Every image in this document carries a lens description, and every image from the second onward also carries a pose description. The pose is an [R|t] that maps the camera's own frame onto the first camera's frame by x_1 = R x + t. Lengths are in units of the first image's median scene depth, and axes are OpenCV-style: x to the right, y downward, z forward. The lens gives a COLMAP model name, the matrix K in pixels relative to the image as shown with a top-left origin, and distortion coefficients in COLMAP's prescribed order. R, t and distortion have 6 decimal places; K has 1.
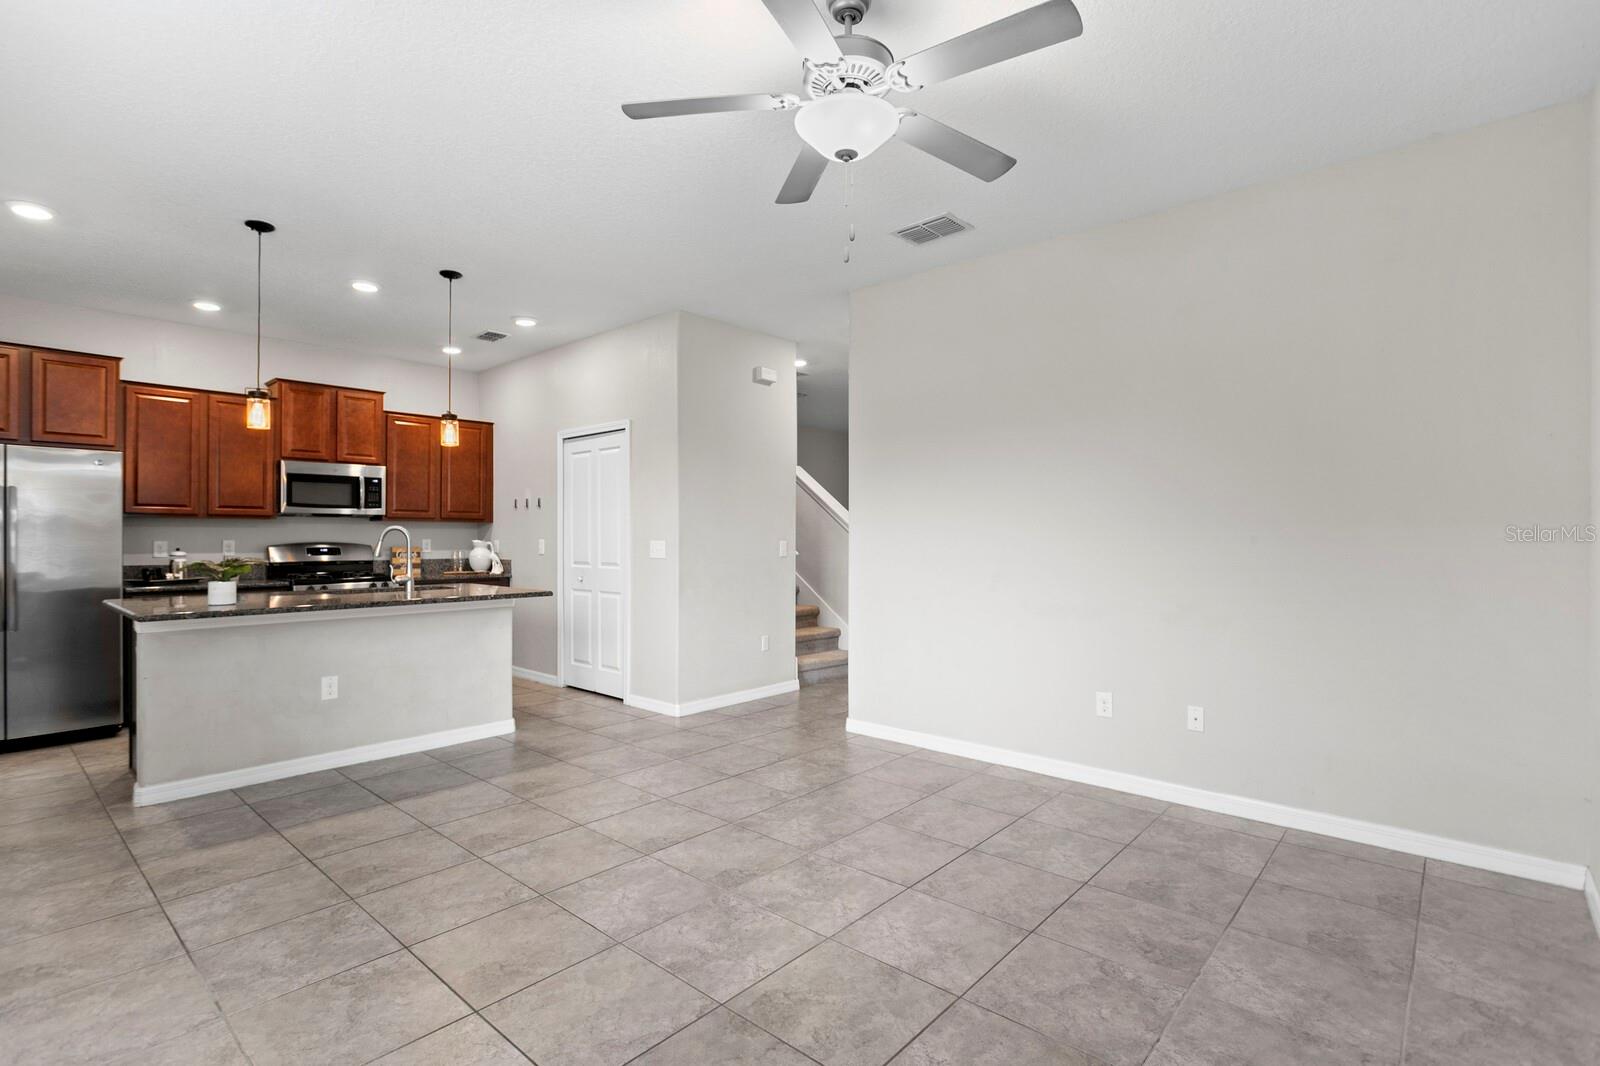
lens RADIAL K [[761.4, 0, 788.3], [0, 761.4, 534.8], [0, 0, 1]] dist [-0.016109, 0.006923]
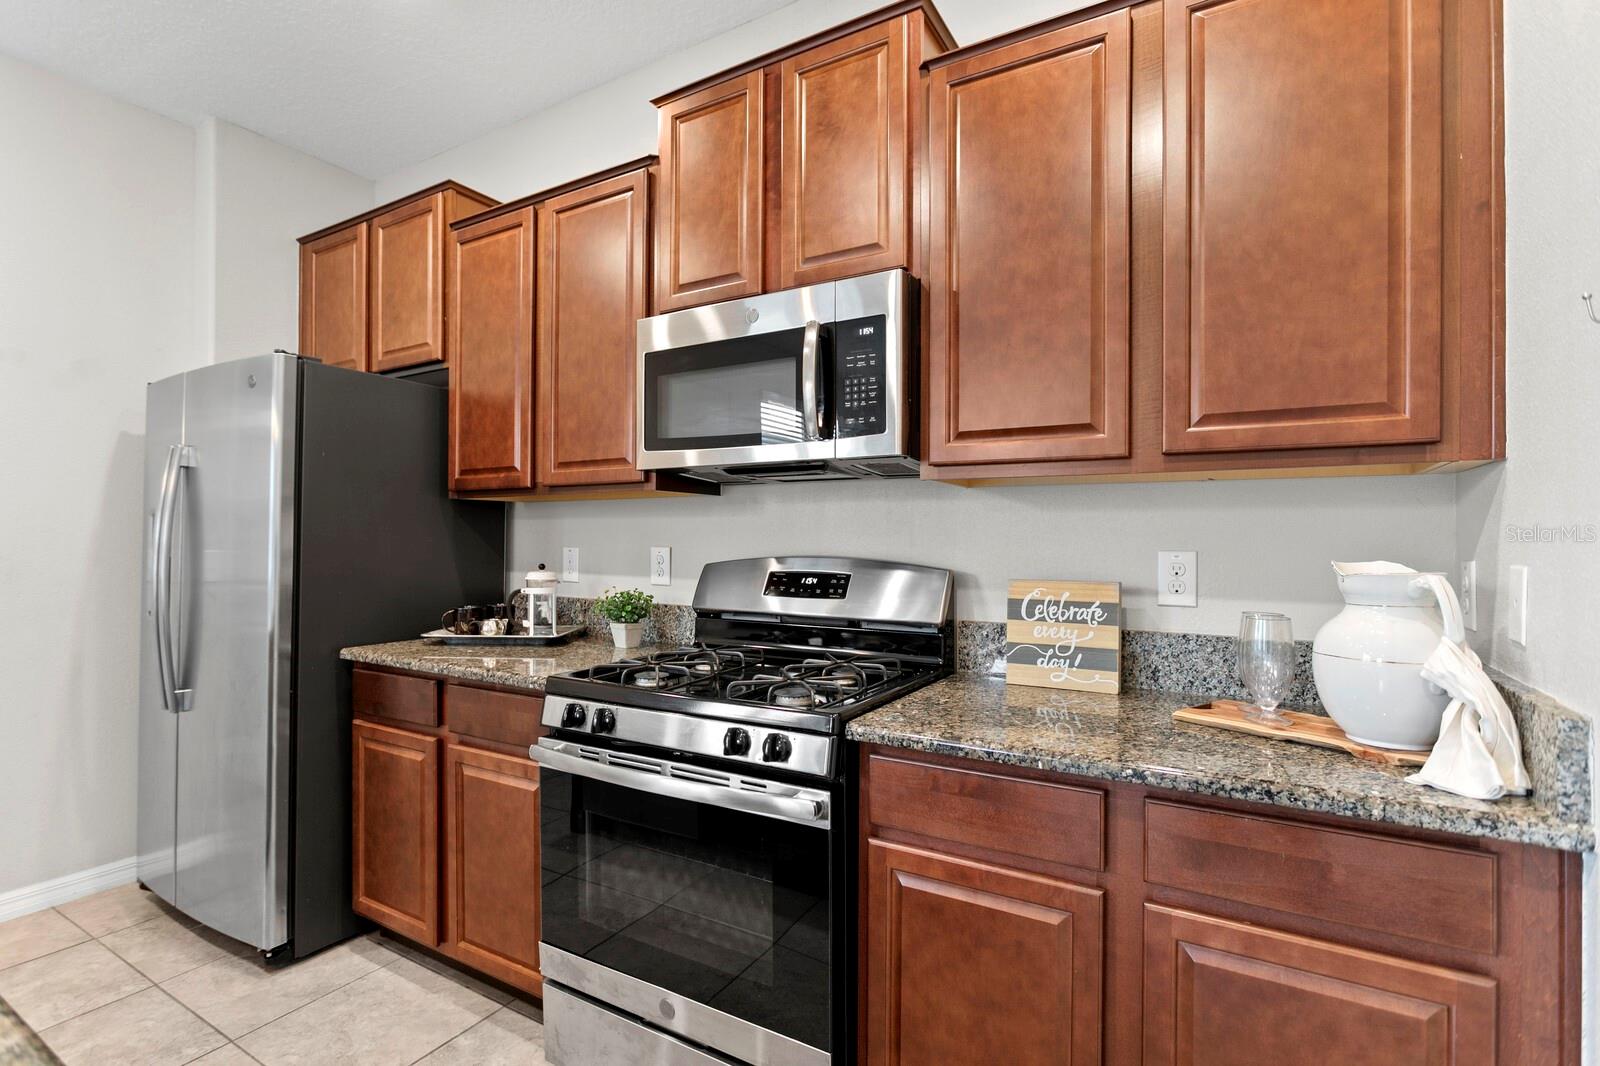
lens RADIAL K [[761.4, 0, 782.0], [0, 761.4, 539.7], [0, 0, 1]] dist [-0.016109, 0.006923]
pose [[0.178910, 0.001943, -0.983863, -0.430188], [0.000189, 0.999998, 0.002009, 0.002465], [0.983865, -0.000546, 0.178909, 1.383477]]
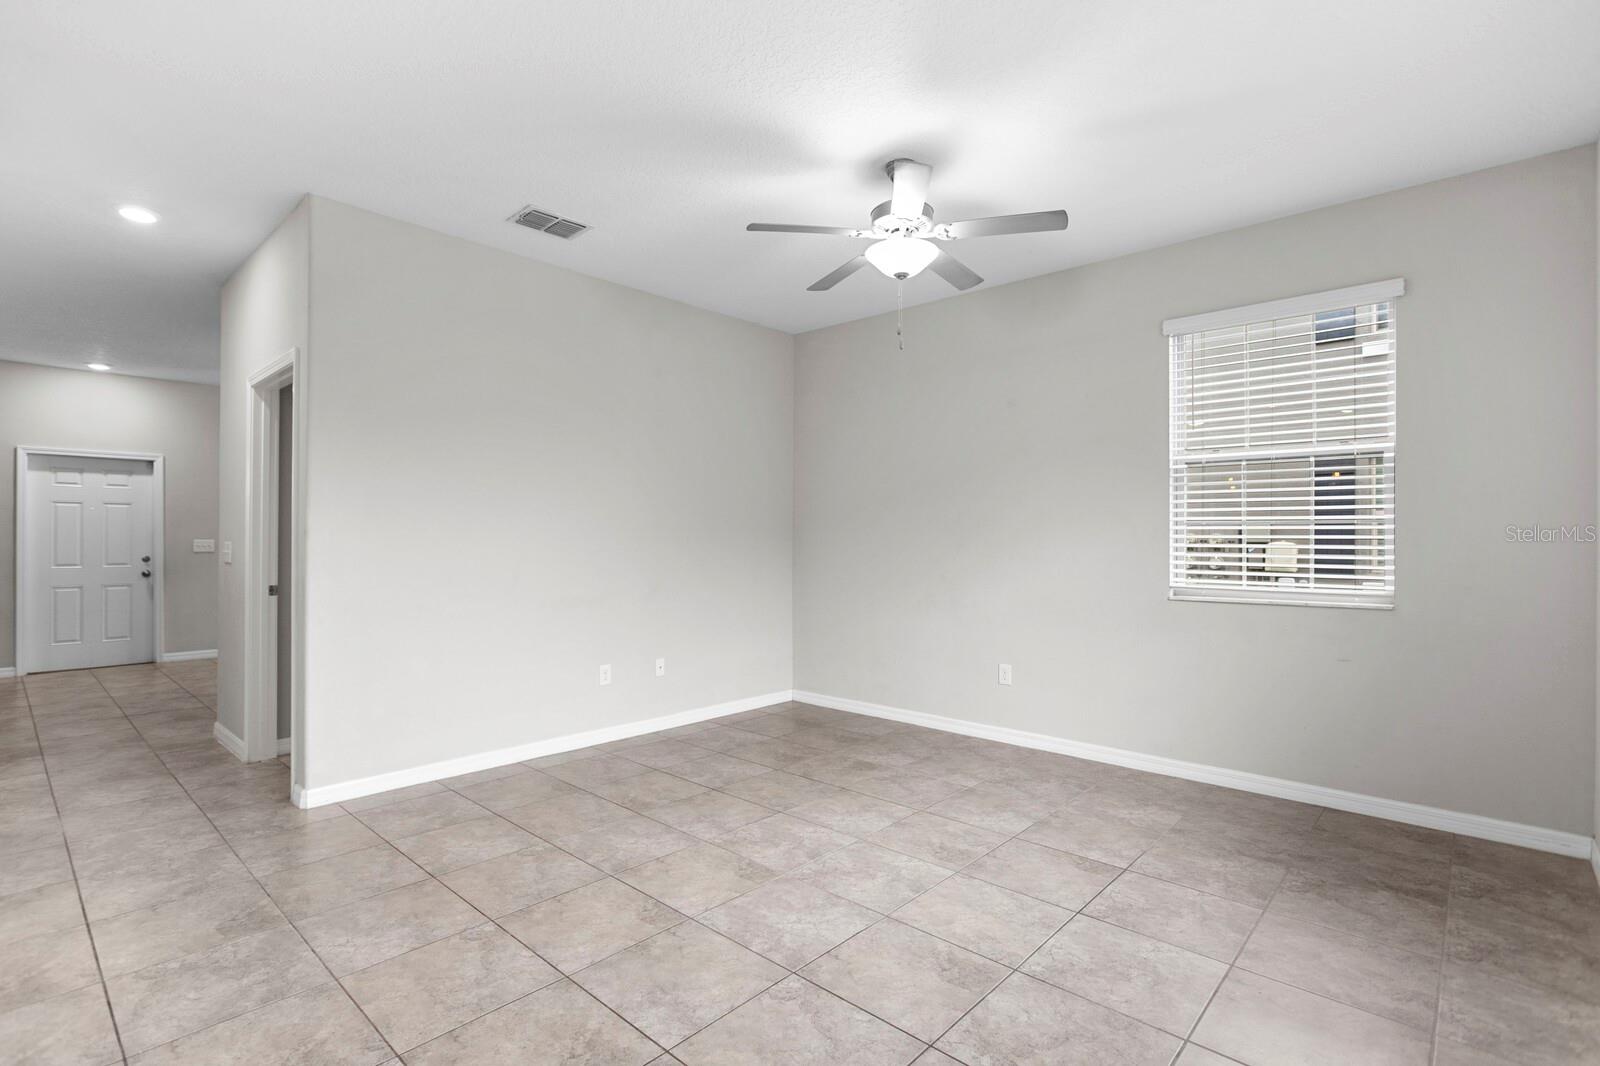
lens RADIAL K [[761.4, 0, 781.6], [0, 761.4, 535.2], [0, 0, 1]] dist [-0.016109, 0.006923]
pose [[0.021089, 0.003055, 0.999773, -0.733971], [-0.004381, 0.999986, -0.002964, 0.001800], [-0.999768, -0.004318, 0.021102, 0.636443]]
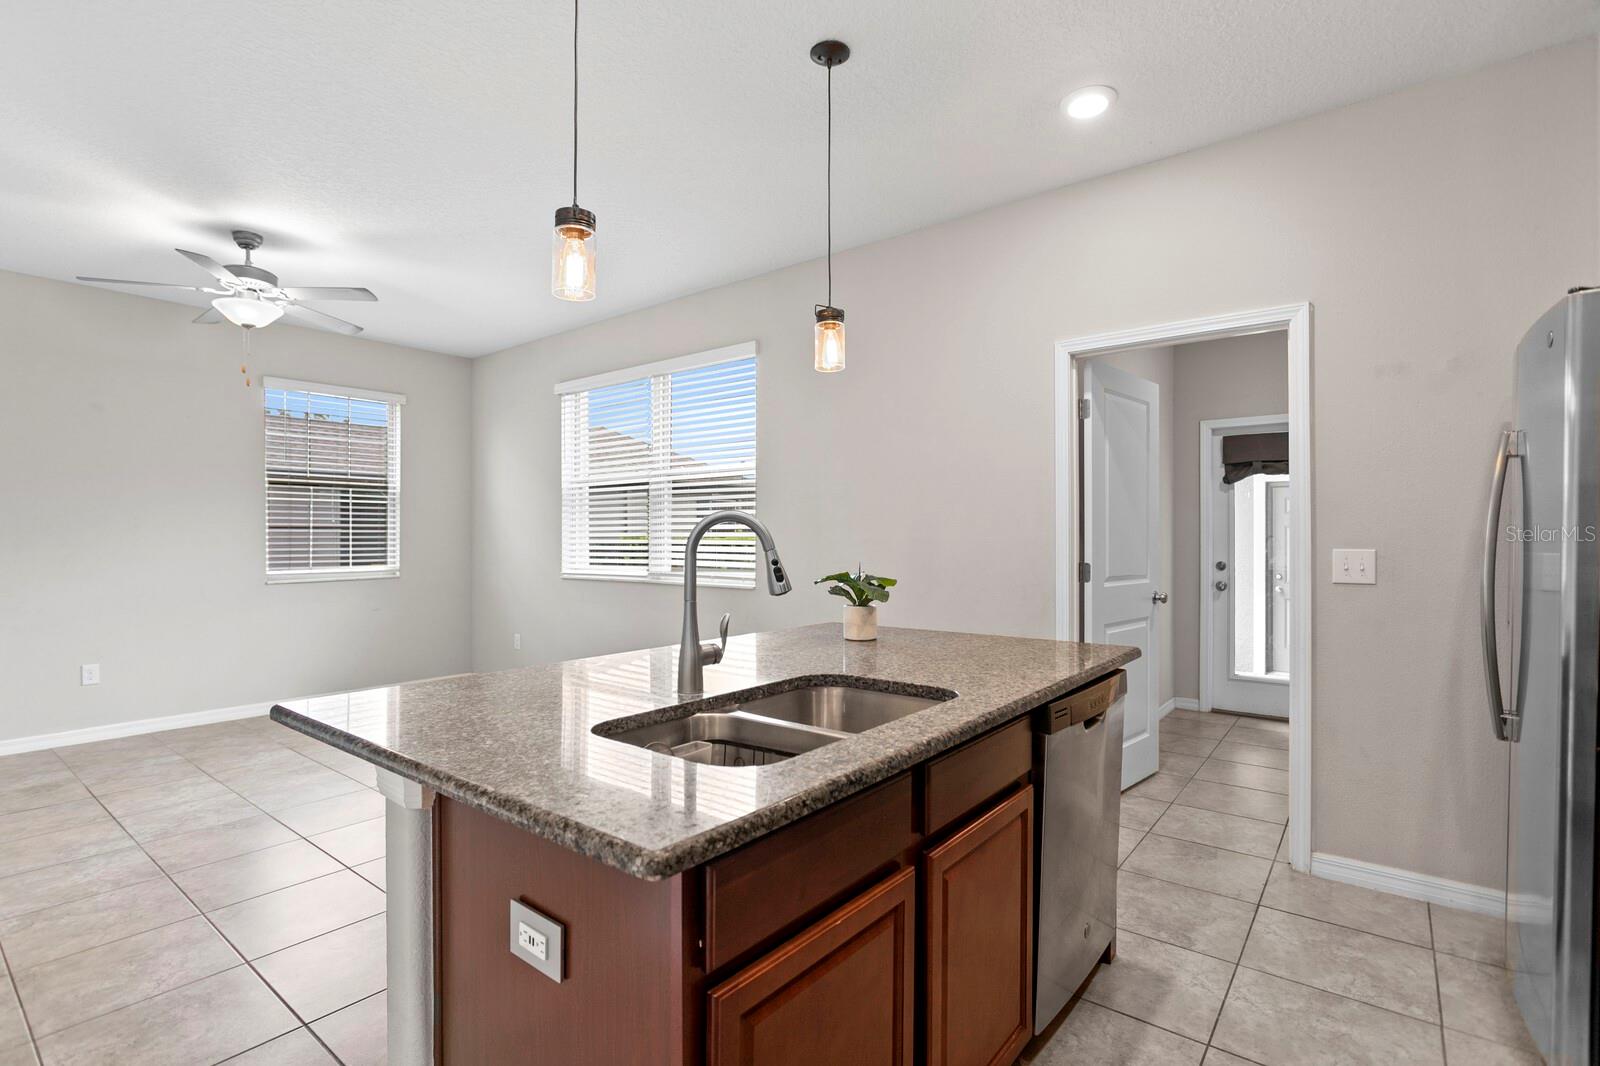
lens RADIAL K [[761.4, 0, 787.1], [0, 761.4, 528.4], [0, 0, 1]] dist [-0.016109, 0.006923]
pose [[-0.998712, 0.001061, -0.050732, -0.585354], [0.001681, 0.999924, -0.012187, 0.000007], [0.050715, -0.012257, -0.998638, 1.514509]]
